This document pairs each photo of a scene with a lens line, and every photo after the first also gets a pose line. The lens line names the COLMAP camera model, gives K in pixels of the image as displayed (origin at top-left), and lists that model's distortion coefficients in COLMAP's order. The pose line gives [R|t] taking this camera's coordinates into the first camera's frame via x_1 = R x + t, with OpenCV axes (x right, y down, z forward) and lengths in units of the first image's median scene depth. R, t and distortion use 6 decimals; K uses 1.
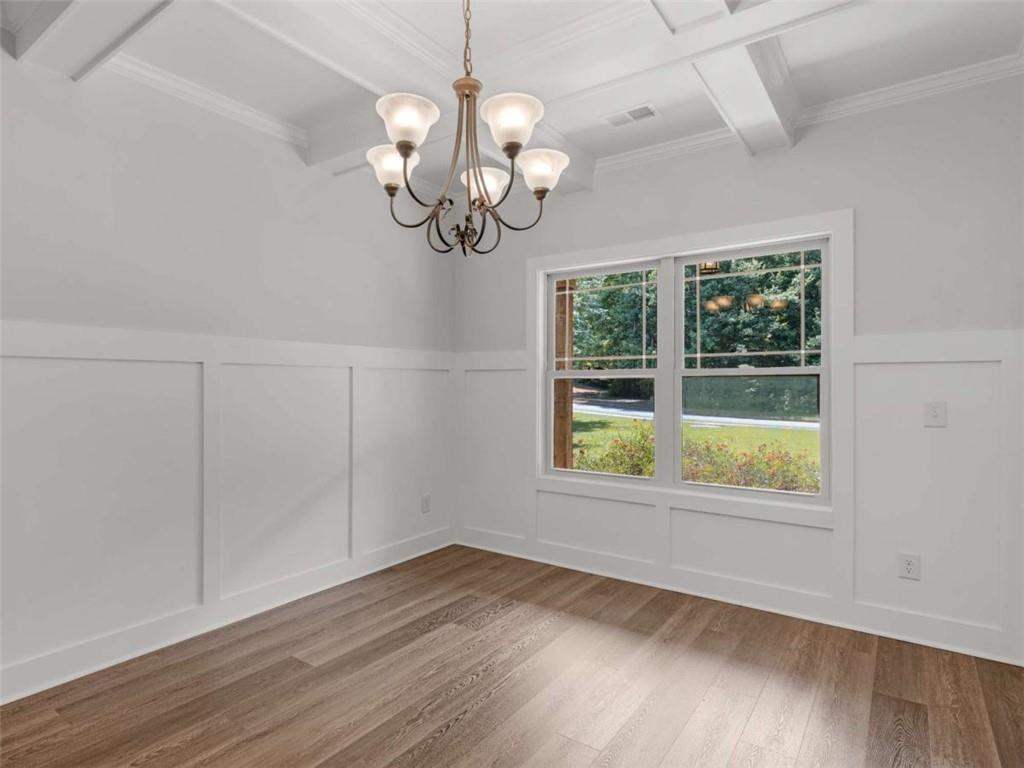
lens RADIAL K [[559.1, 0, 522.9], [0, 559.1, 382.6], [0, 0, 1]] dist [-0.000205, -0.001230]
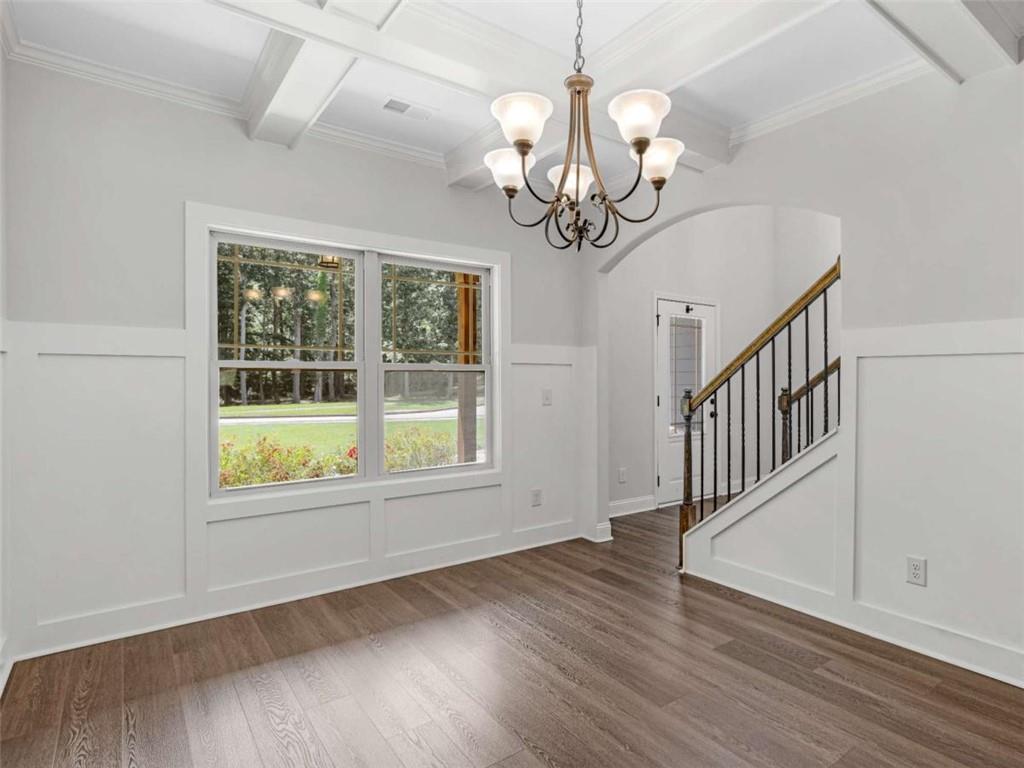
lens RADIAL K [[559.1, 0, 522.9], [0, 559.1, 382.6], [0, 0, 1]] dist [-0.000205, -0.001230]
pose [[0.337779, -0.006819, 0.941201, -0.623422], [-0.004642, 0.999950, 0.008911, 0.000407], [-0.941214, -0.007379, 0.337731, 0.432430]]
